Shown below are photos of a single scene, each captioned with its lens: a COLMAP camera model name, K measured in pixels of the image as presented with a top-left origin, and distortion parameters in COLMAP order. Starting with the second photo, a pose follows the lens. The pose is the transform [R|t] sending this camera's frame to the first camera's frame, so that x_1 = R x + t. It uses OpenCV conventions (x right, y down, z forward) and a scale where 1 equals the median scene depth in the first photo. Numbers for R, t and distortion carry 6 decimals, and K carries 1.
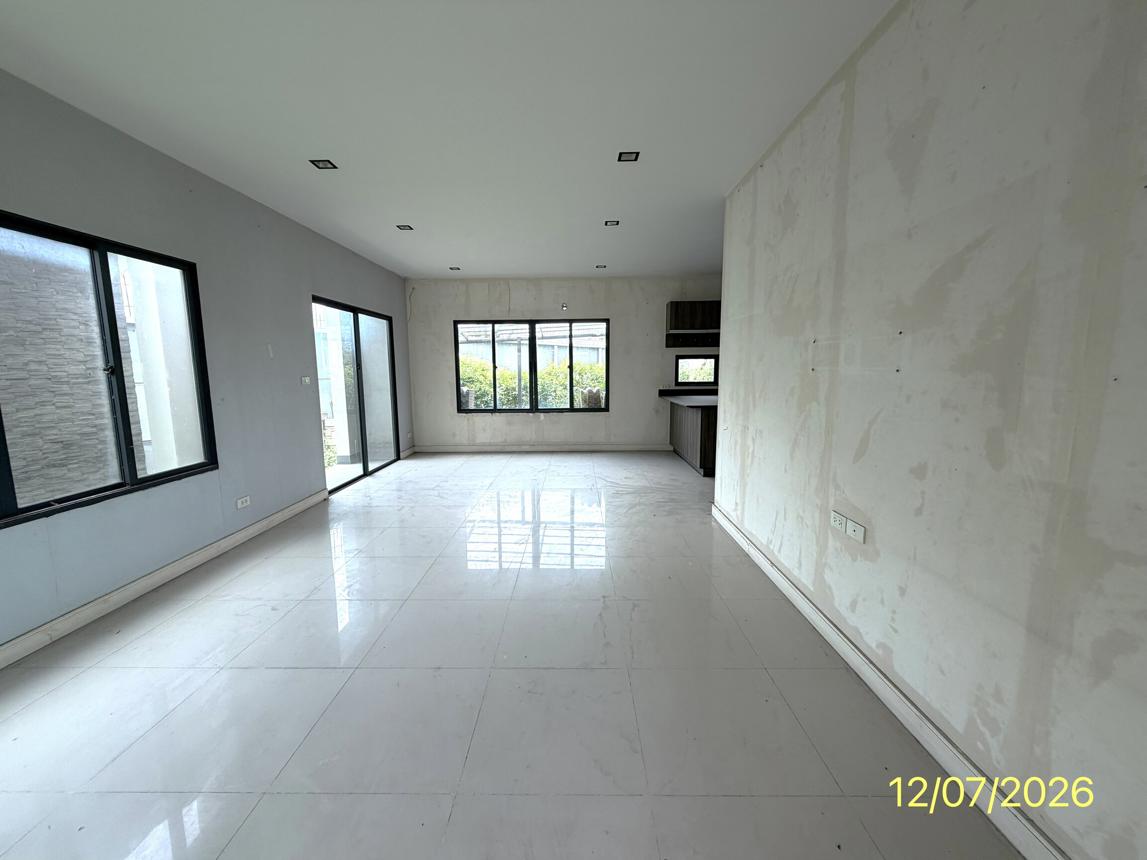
lens RADIAL K [[459.7, 0, 572.0], [0, 459.7, 426.6], [0, 0, 1]] dist [0.002091, -0.000512]
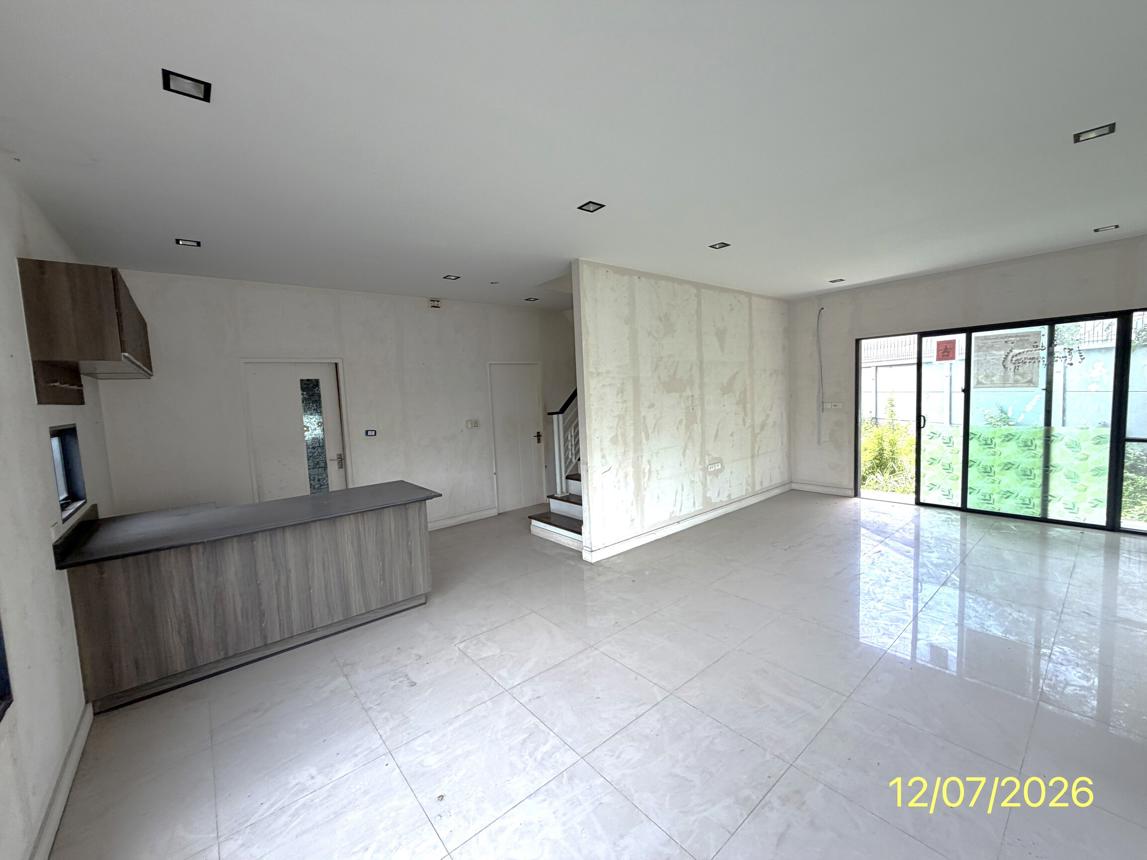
lens RADIAL K [[459.7, 0, 573.0], [0, 459.7, 432.3], [0, 0, 1]] dist [0.002091, -0.000512]
pose [[-0.644183, -0.026136, 0.764425, -0.769347], [0.152397, 0.974992, 0.161760, -0.457398], [-0.749536, 0.220699, -0.624090, 2.823997]]
